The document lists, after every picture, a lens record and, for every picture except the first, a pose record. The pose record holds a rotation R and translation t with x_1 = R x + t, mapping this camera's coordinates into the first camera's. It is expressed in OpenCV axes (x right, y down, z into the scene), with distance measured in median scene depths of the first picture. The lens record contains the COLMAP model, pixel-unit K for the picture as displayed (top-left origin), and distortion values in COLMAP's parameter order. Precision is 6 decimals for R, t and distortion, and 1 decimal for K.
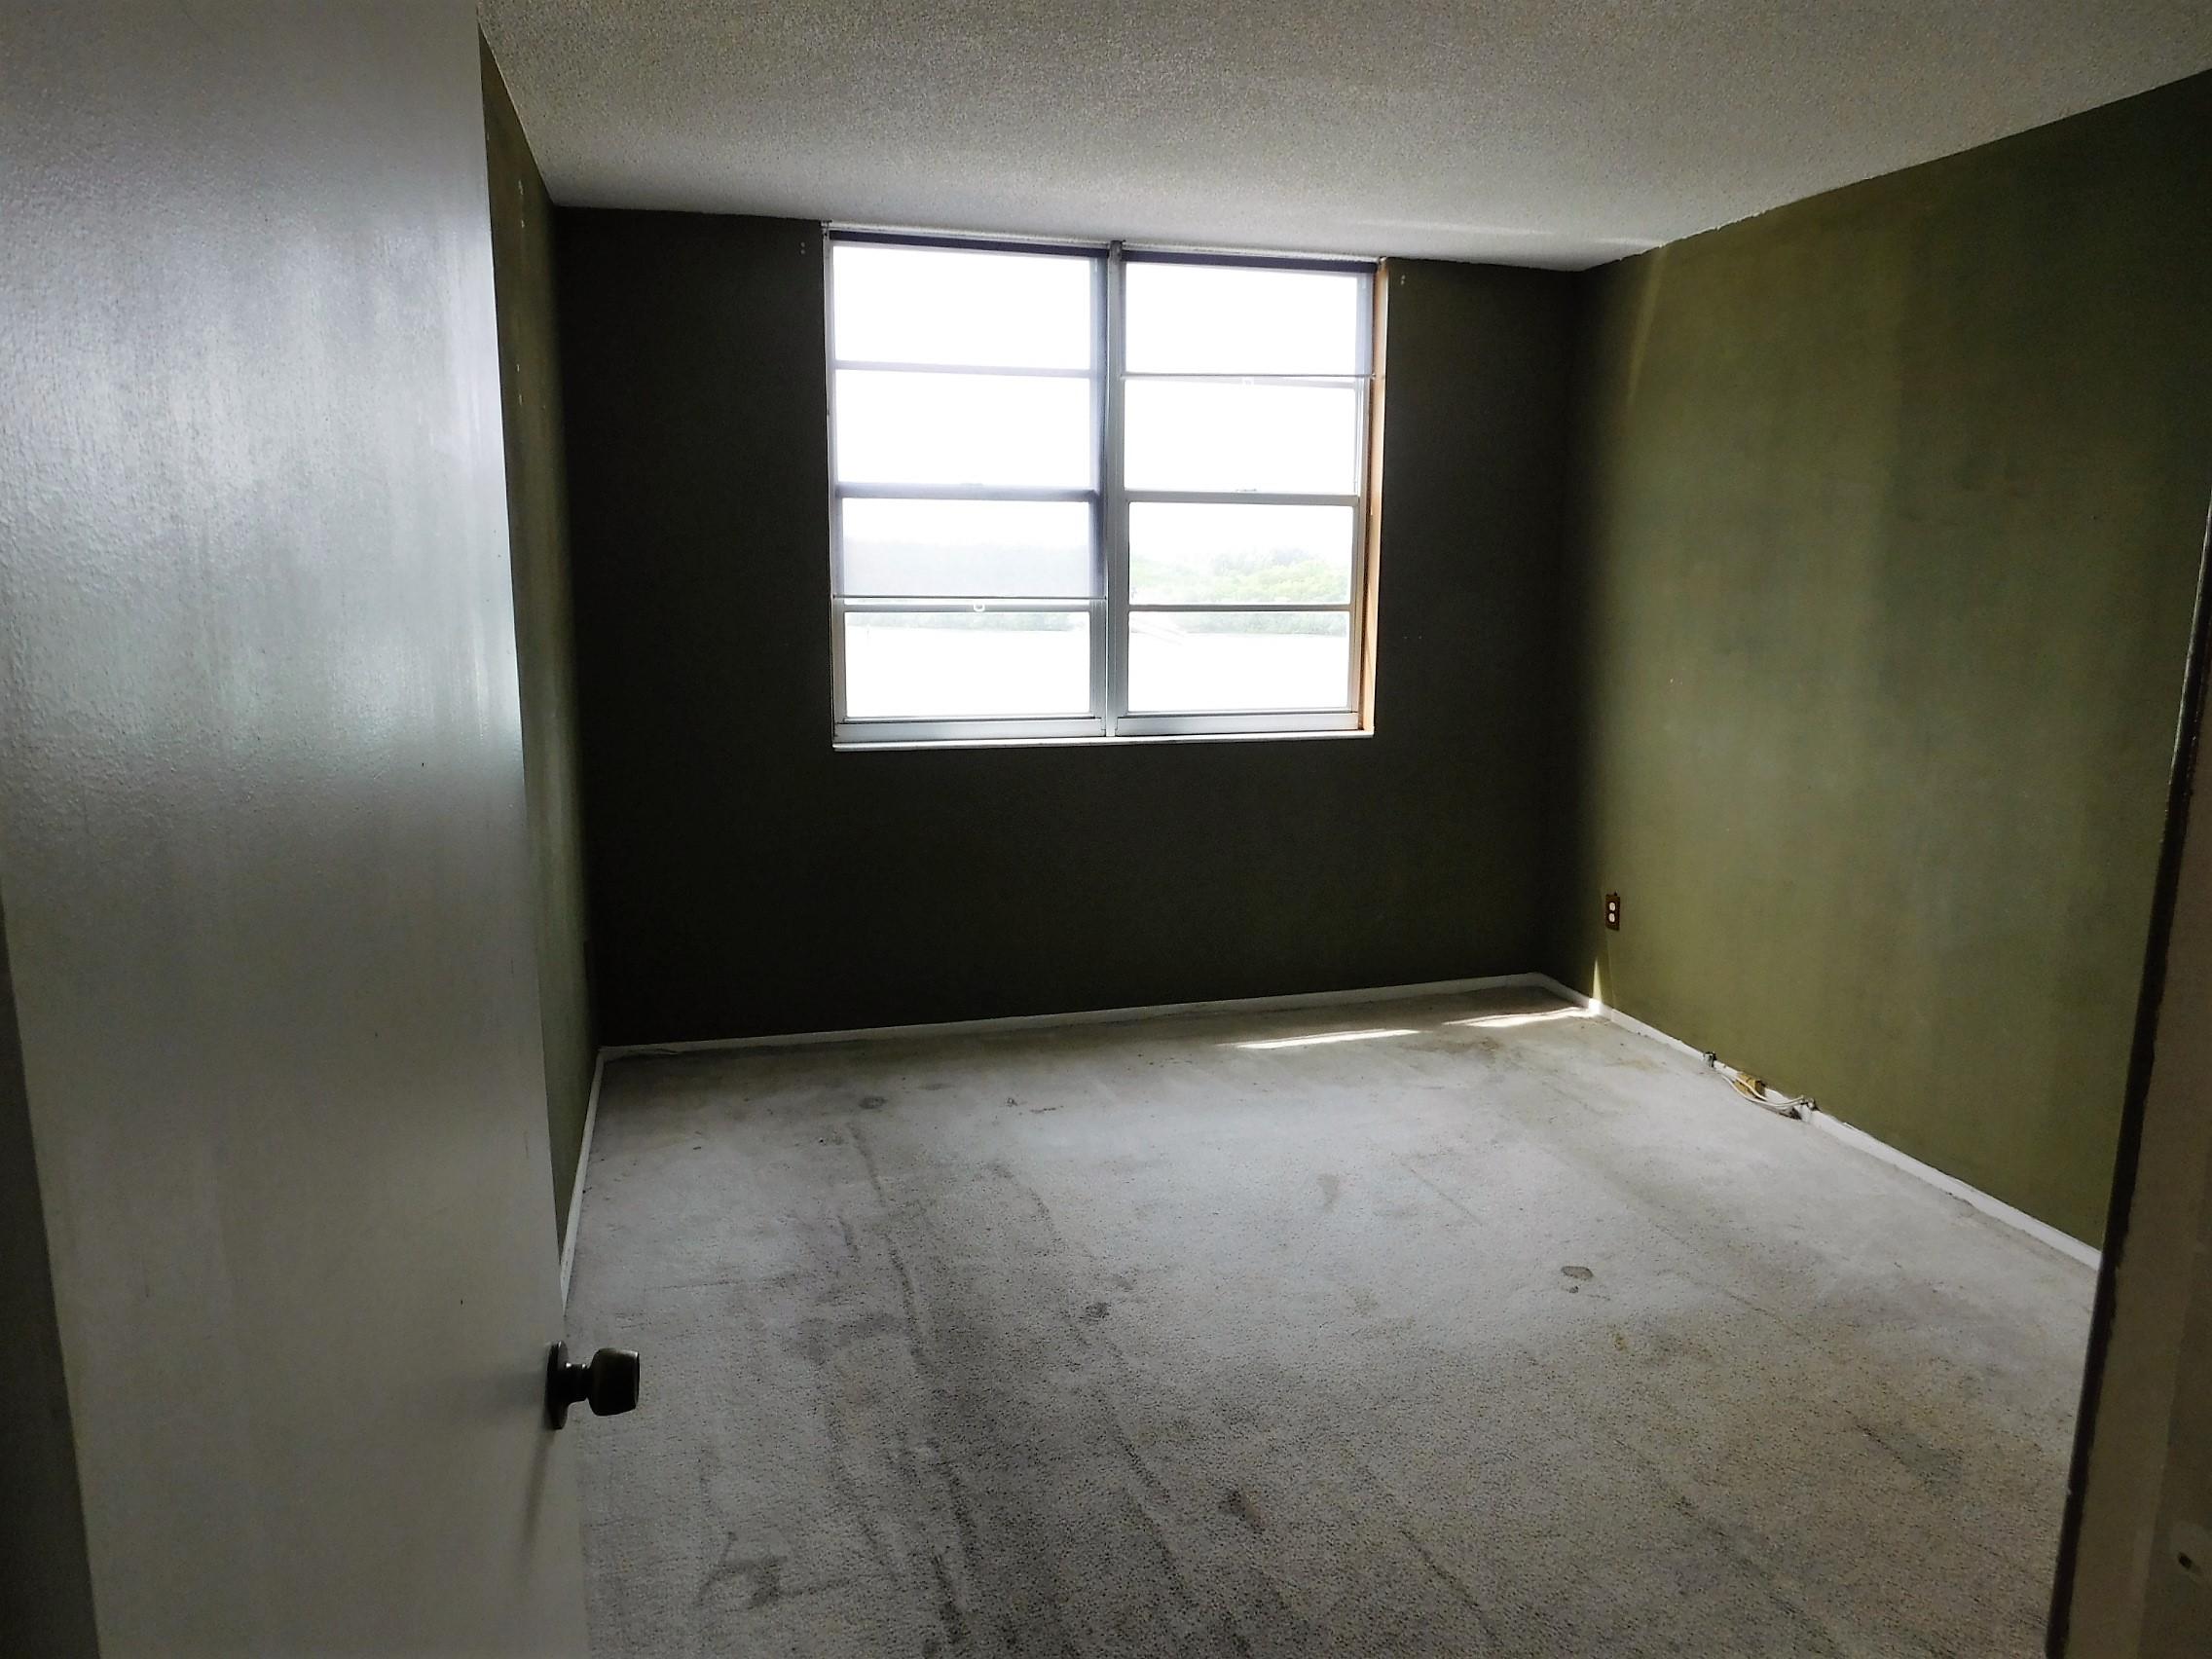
lens RADIAL K [[1463.9, 0, 1106.0], [0, 1463.9, 829.5], [0, 0, 1]] dist [-0.070355, 0.048312]
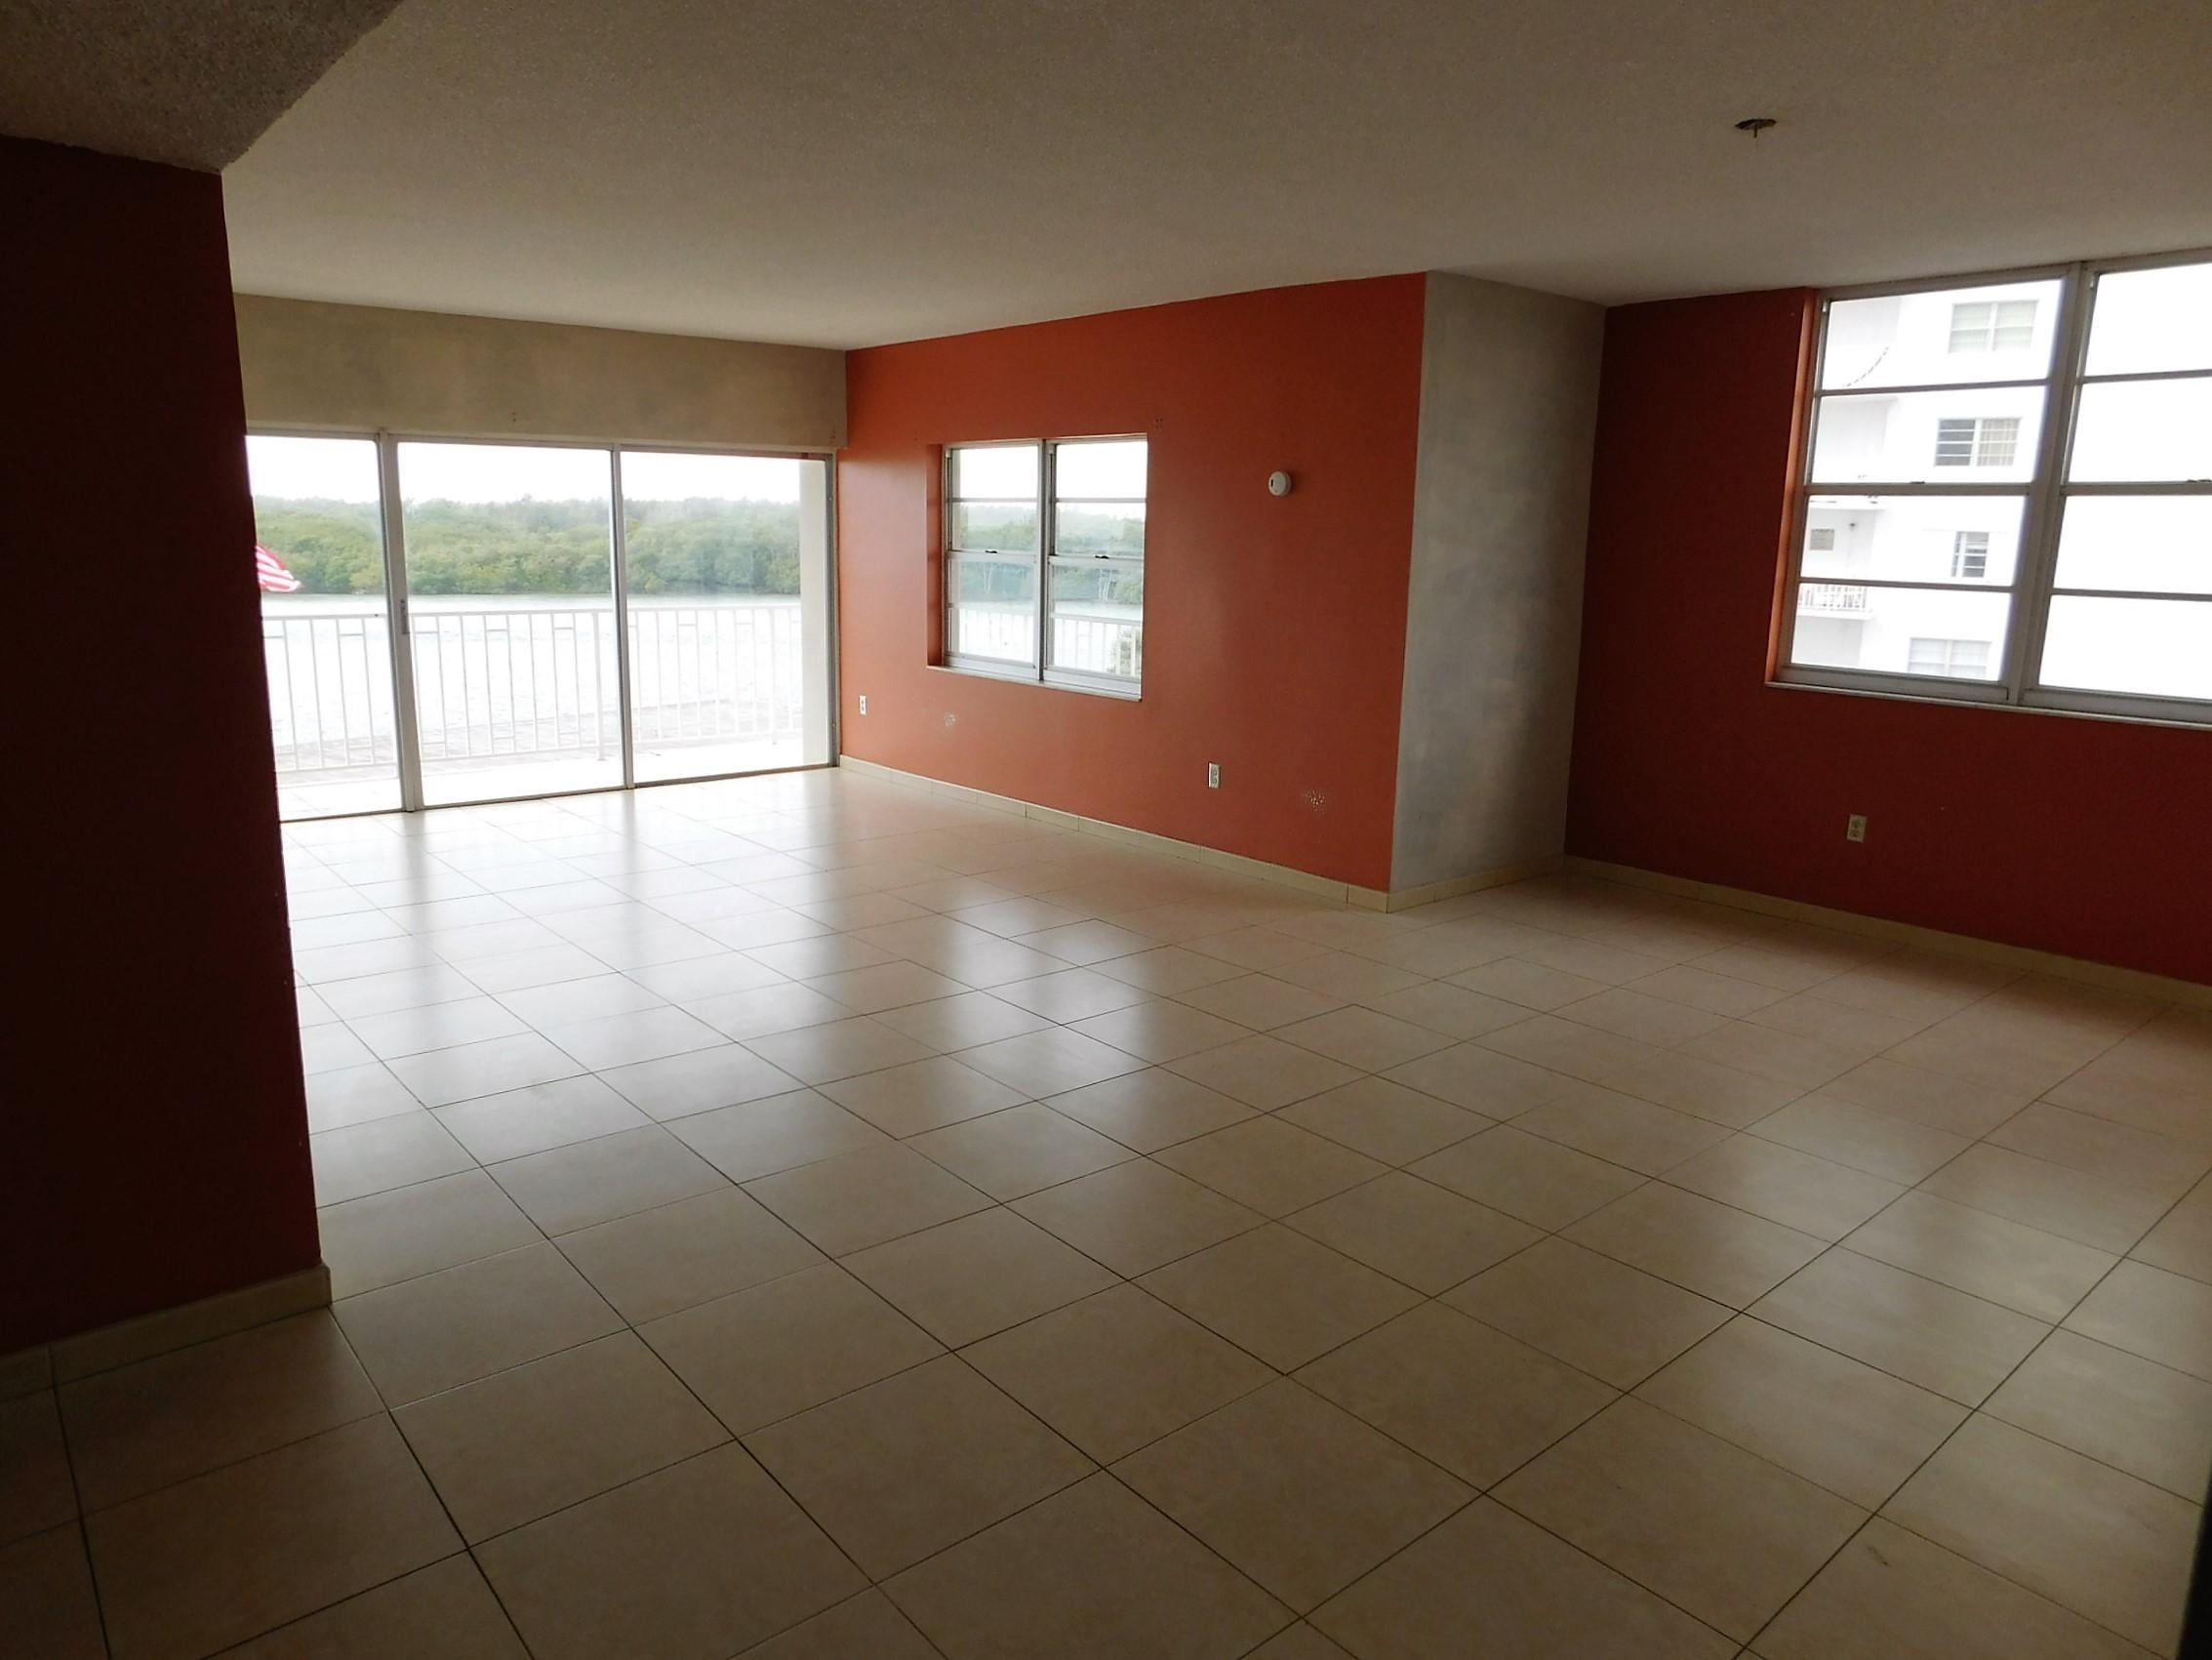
lens RADIAL K [[1464.1, 0, 1106.0], [0, 1464.1, 830.0], [0, 0, 1]] dist [-0.070355, 0.048312]
pose [[0.422063, 0.180880, -0.888339, 0.723274], [-0.179801, 0.977129, 0.113533, 0.032453], [0.888558, 0.111806, 0.444932, -0.103769]]
